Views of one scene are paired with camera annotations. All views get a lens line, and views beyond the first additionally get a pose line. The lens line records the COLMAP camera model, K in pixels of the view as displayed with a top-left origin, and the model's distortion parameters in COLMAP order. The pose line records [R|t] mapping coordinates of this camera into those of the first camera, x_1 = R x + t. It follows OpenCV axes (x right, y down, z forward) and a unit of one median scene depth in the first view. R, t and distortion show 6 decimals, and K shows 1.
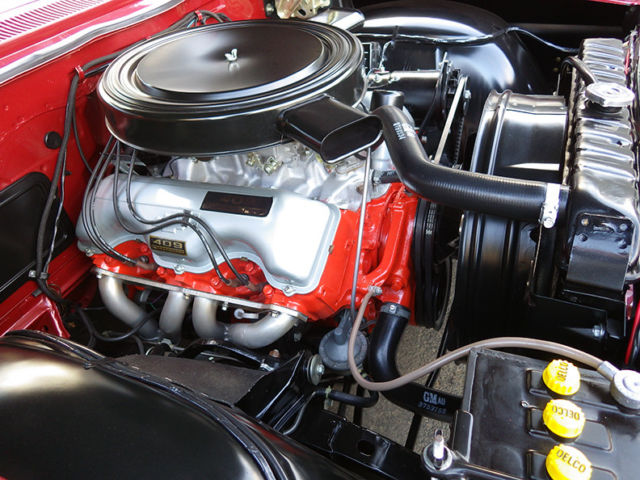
lens RADIAL K [[466.8, 0, 319.8], [0, 466.8, 240.3], [0, 0, 1]] dist [0.012367, -0.001486]
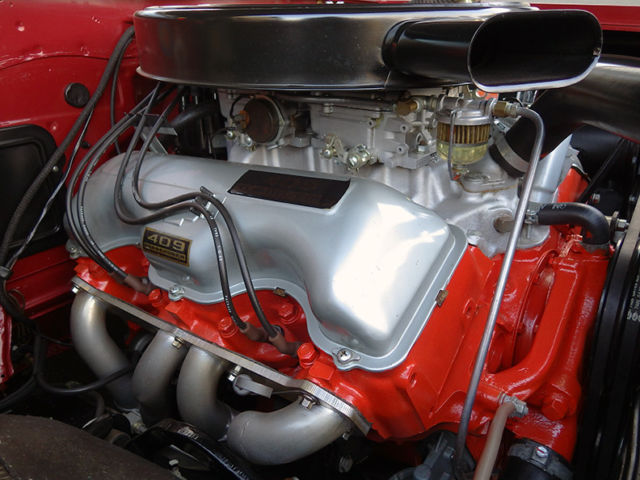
lens RADIAL K [[466.8, 0, 320.7], [0, 466.8, 239.8], [0, 0, 1]] dist [0.012367, -0.001486]
pose [[0.964910, 0.168732, -0.201193, -0.010389], [-0.213795, 0.949686, -0.228884, 0.096250], [0.152450, 0.263866, 0.952436, 0.436020]]
